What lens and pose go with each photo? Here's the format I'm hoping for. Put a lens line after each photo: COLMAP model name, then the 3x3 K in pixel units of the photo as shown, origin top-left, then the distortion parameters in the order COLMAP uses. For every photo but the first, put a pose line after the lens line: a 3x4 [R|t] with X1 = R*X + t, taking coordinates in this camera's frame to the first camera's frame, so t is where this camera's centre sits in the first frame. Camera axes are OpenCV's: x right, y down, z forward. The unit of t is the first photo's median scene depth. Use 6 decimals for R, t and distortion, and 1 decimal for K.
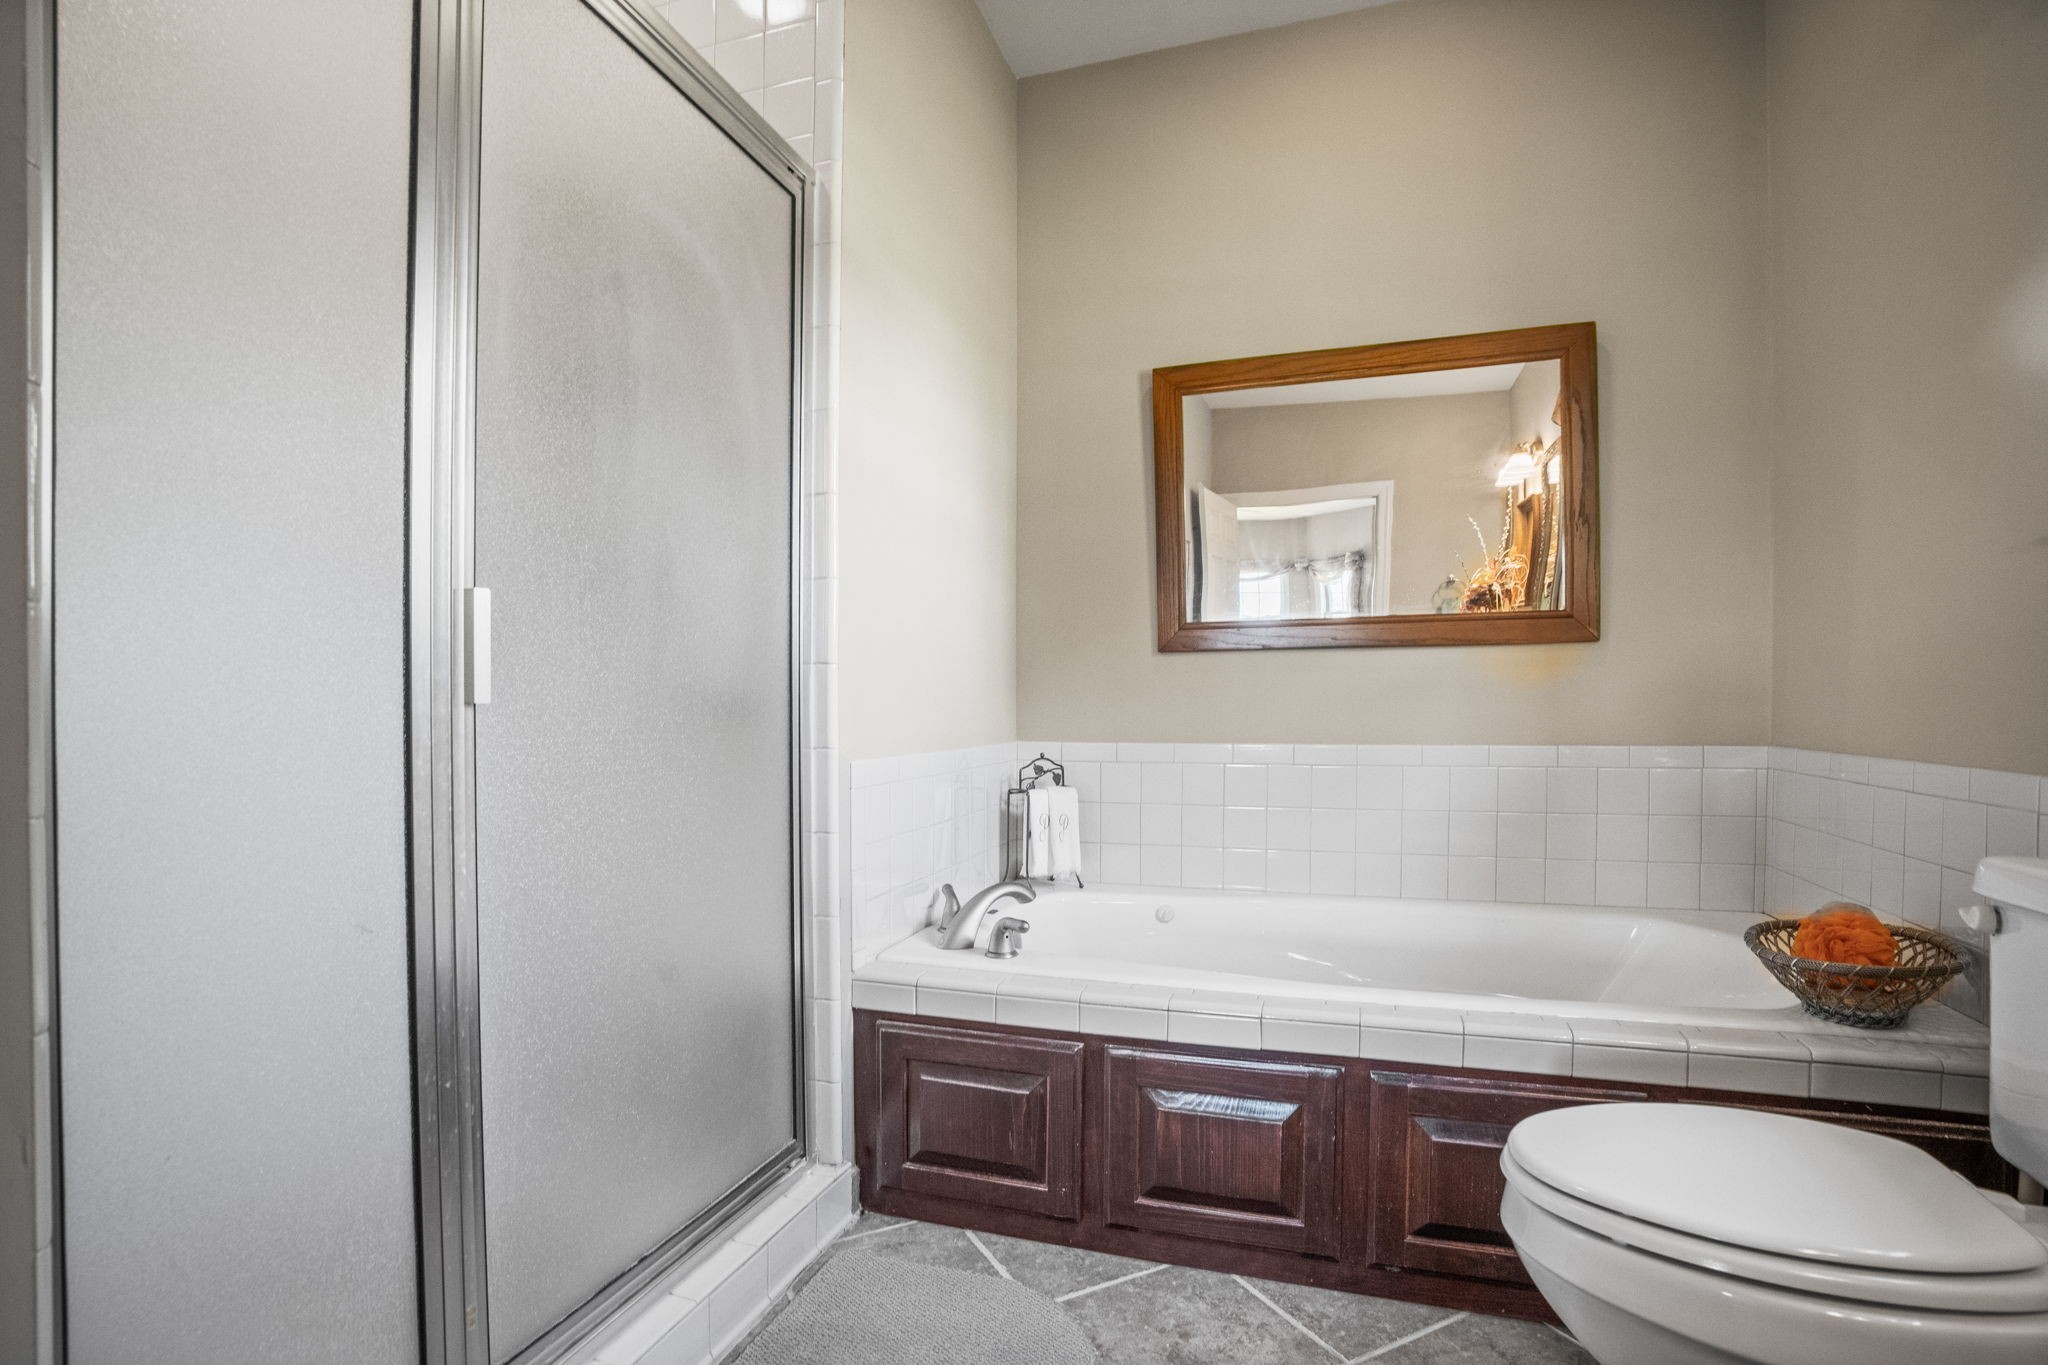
lens RADIAL K [[964.8, 0, 1026.4], [0, 964.8, 733.4], [0, 0, 1]] dist [-0.066981, 0.023770]
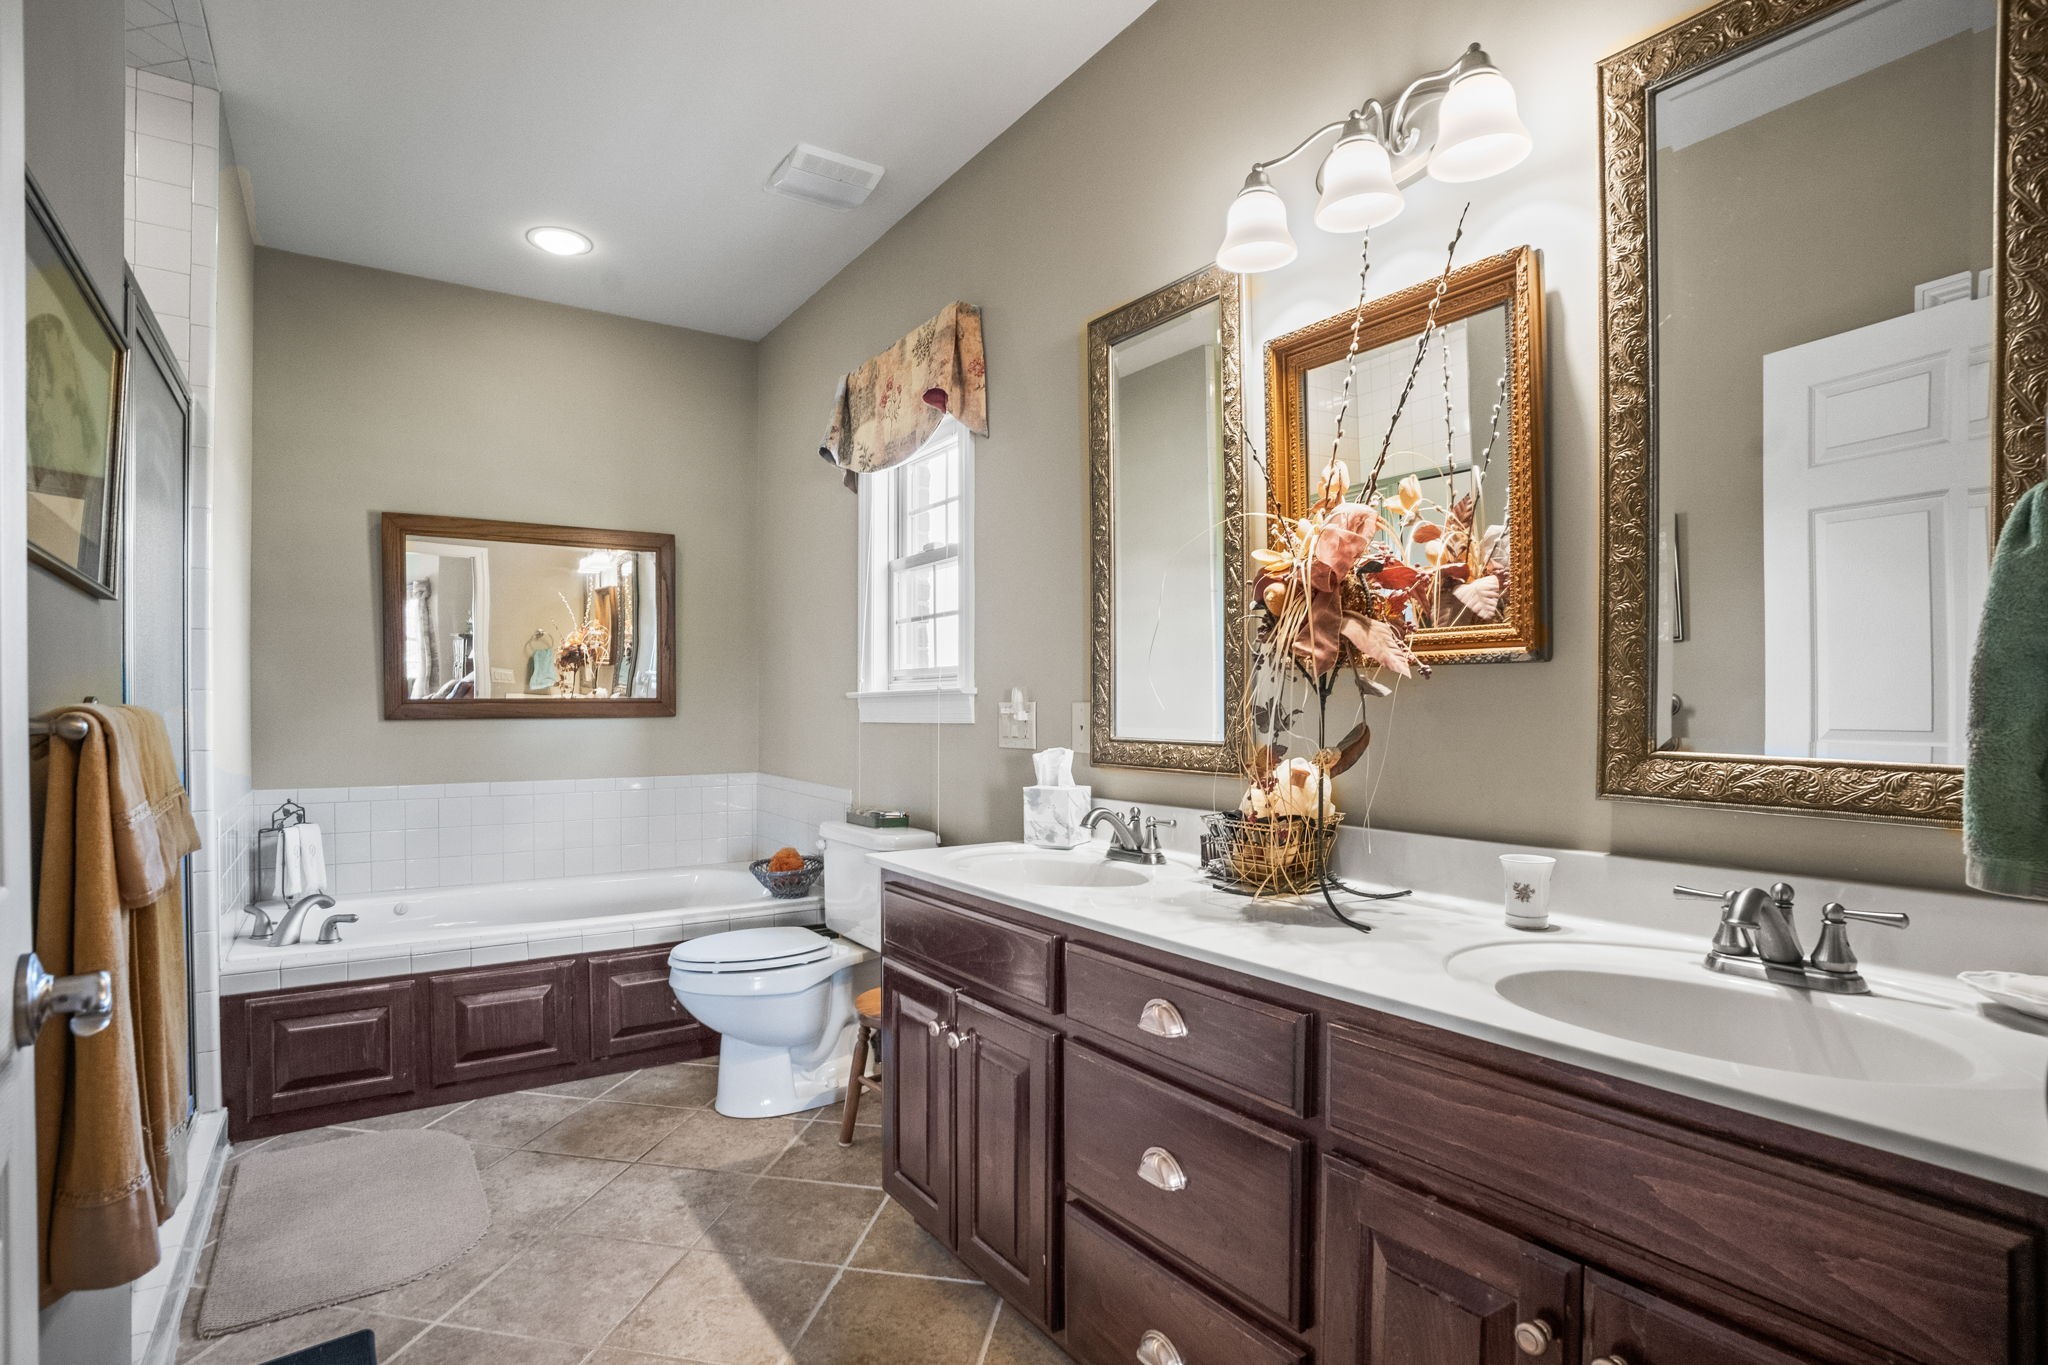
lens RADIAL K [[997.3, 0, 1014.3], [0, 997.3, 721.3], [0, 0, 1]] dist [-0.042172, 0.000370]
pose [[0.600744, -0.003624, 0.799433, -0.641595], [0.011821, 0.999921, -0.004349, -0.096237], [-0.799354, 0.012063, 0.600739, -0.803770]]
